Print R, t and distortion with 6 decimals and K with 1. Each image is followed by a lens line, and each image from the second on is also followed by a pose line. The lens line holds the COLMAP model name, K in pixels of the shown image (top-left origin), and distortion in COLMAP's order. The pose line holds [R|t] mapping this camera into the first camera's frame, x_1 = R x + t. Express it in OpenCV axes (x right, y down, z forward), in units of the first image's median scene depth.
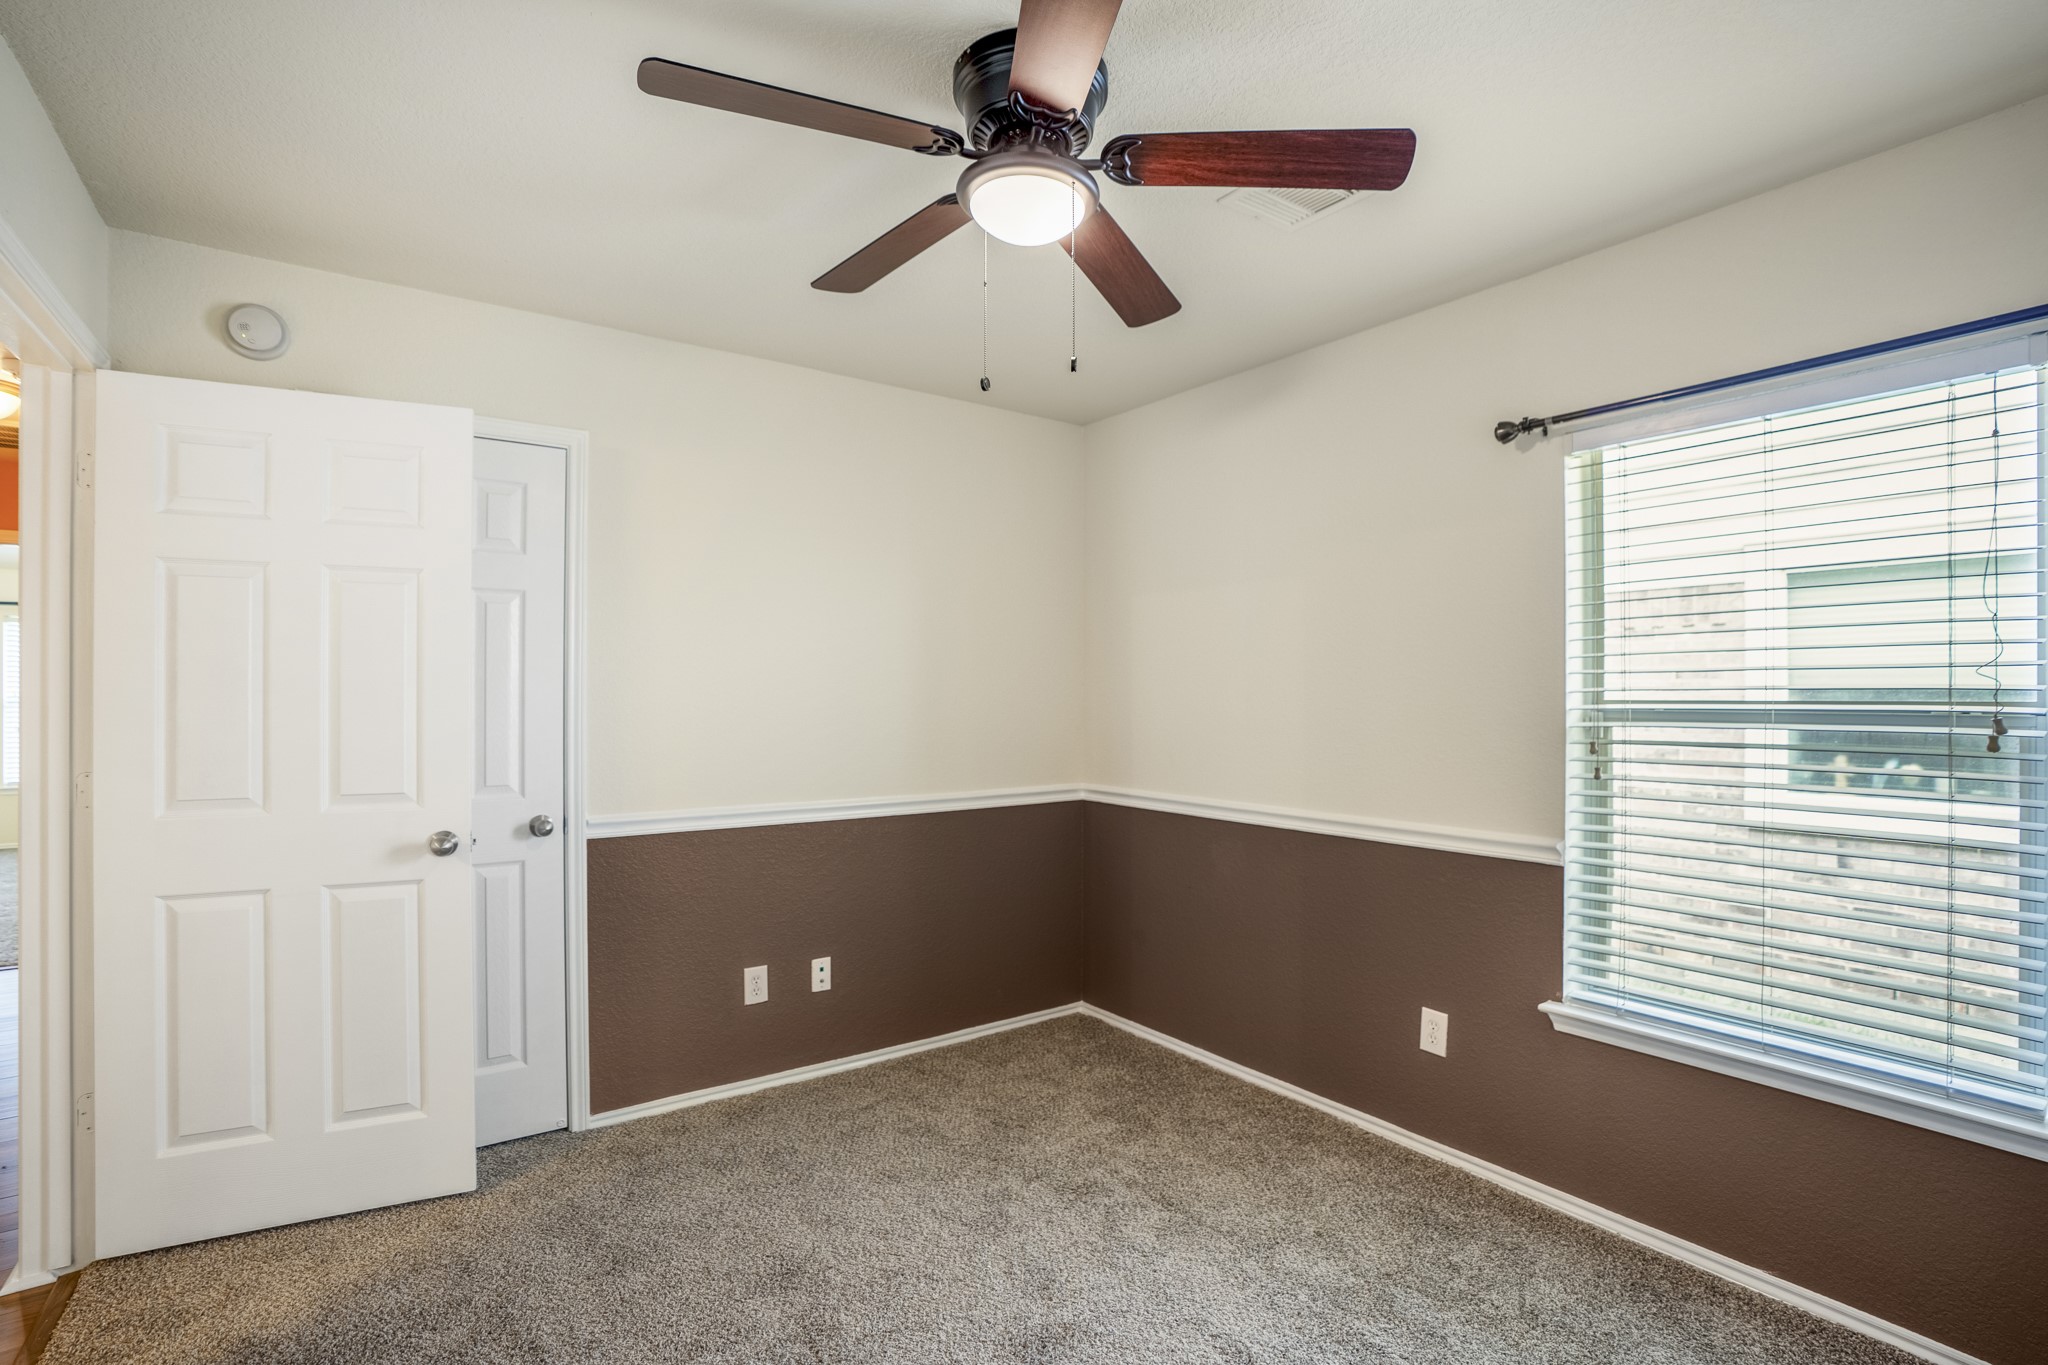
lens RADIAL K [[958.7, 0, 1023.3], [0, 958.7, 696.0], [0, 0, 1]] dist [-0.067193, 0.025463]
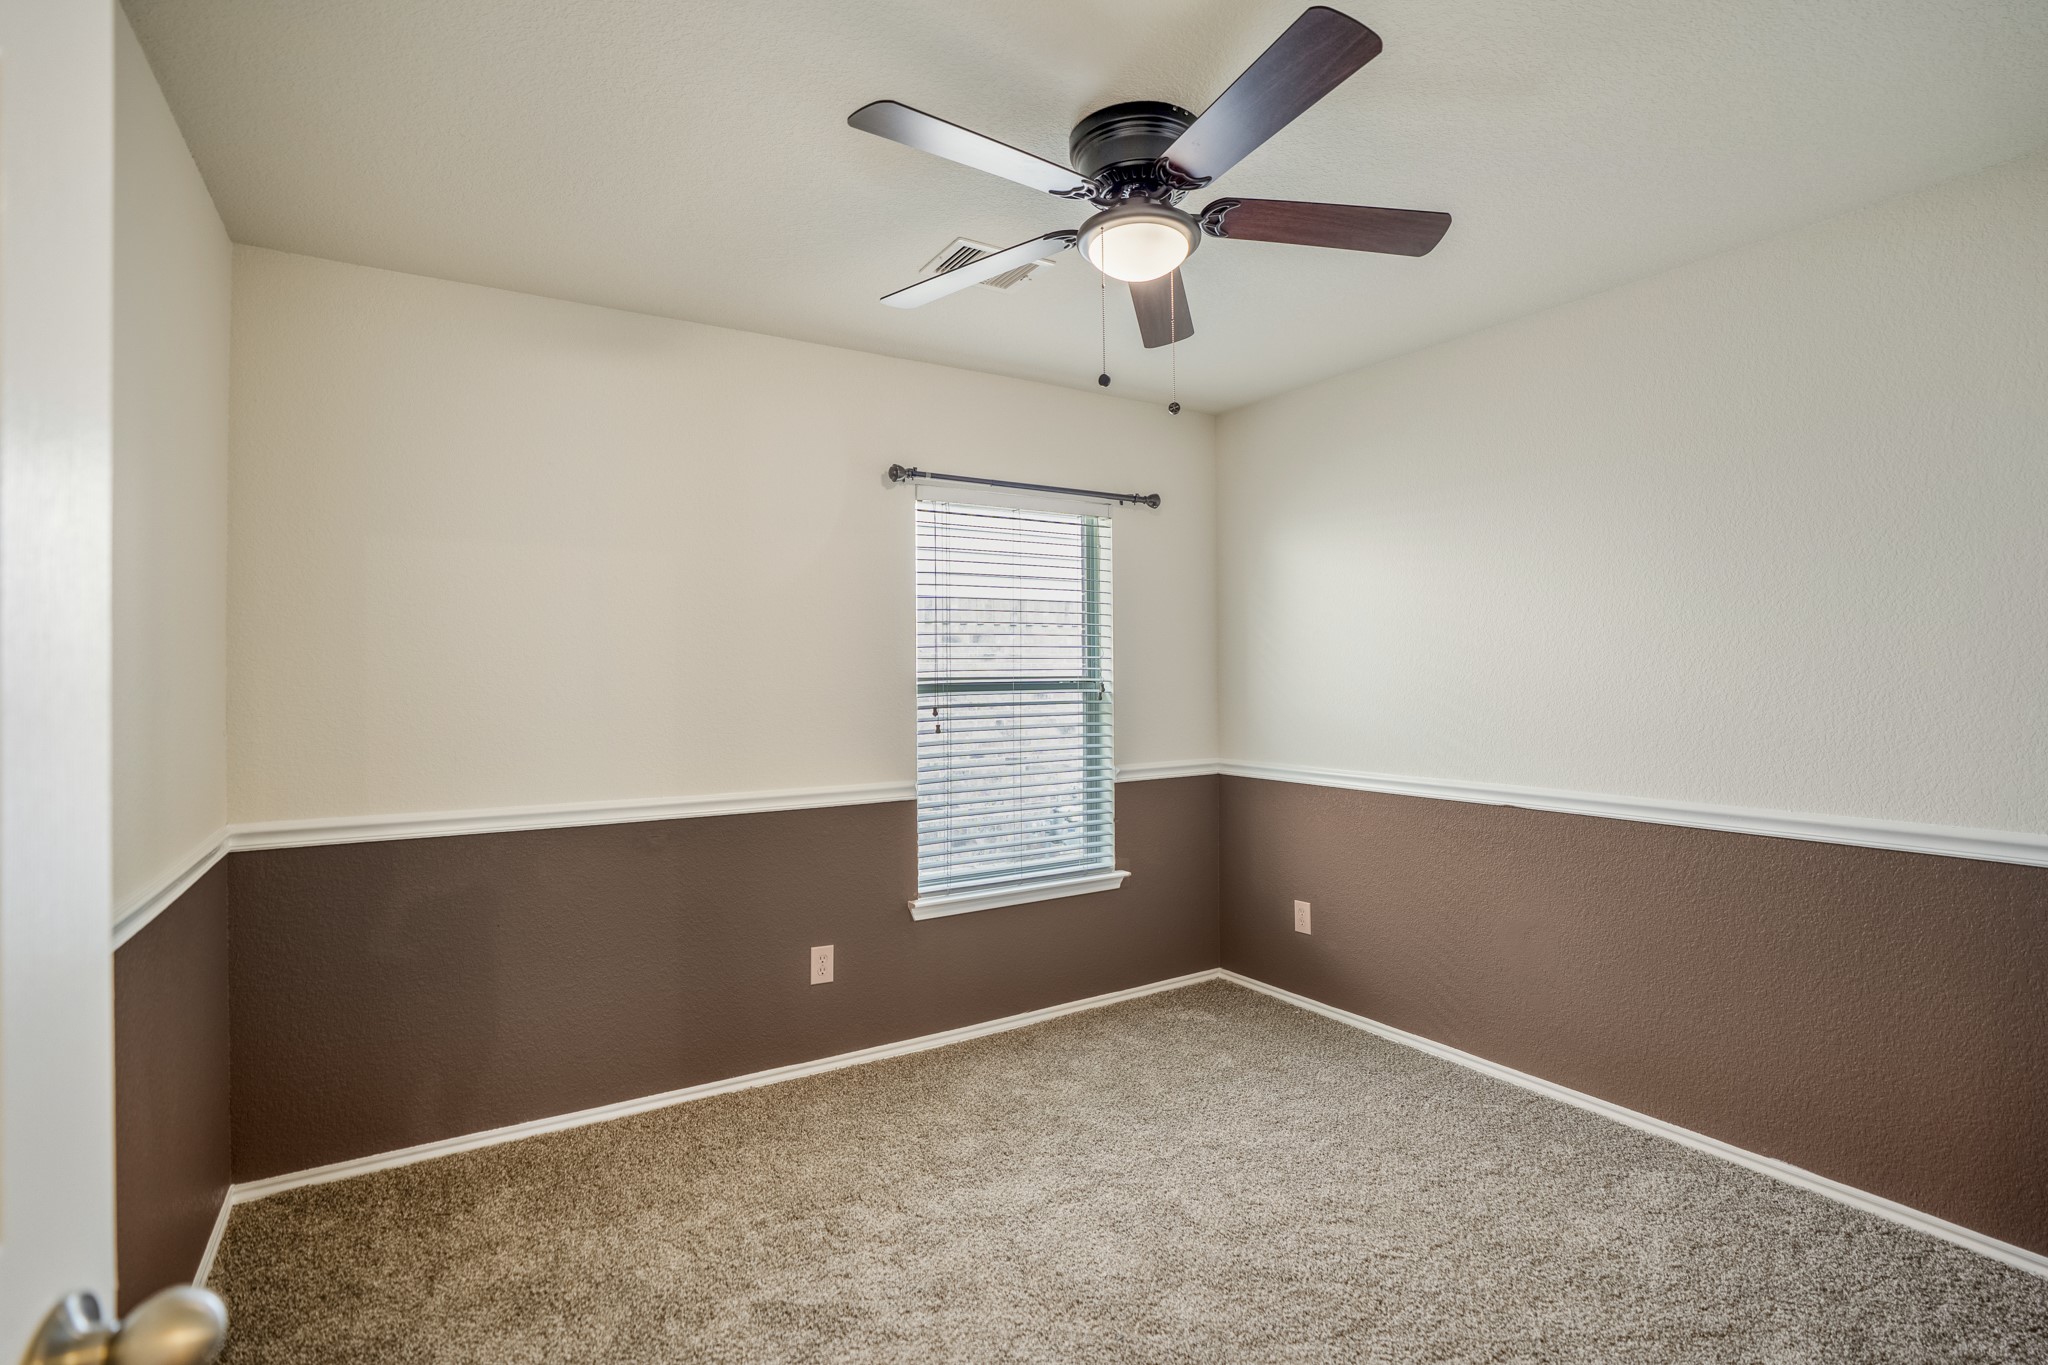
lens RADIAL K [[971.3, 0, 1030.3], [0, 971.3, 674.2], [0, 0, 1]] dist [-0.049093, 0.000030]
pose [[0.050541, -0.002982, 0.998718, -0.825721], [0.008988, 0.999956, 0.002530, -0.003248], [-0.998682, 0.008849, 0.050566, 0.756992]]
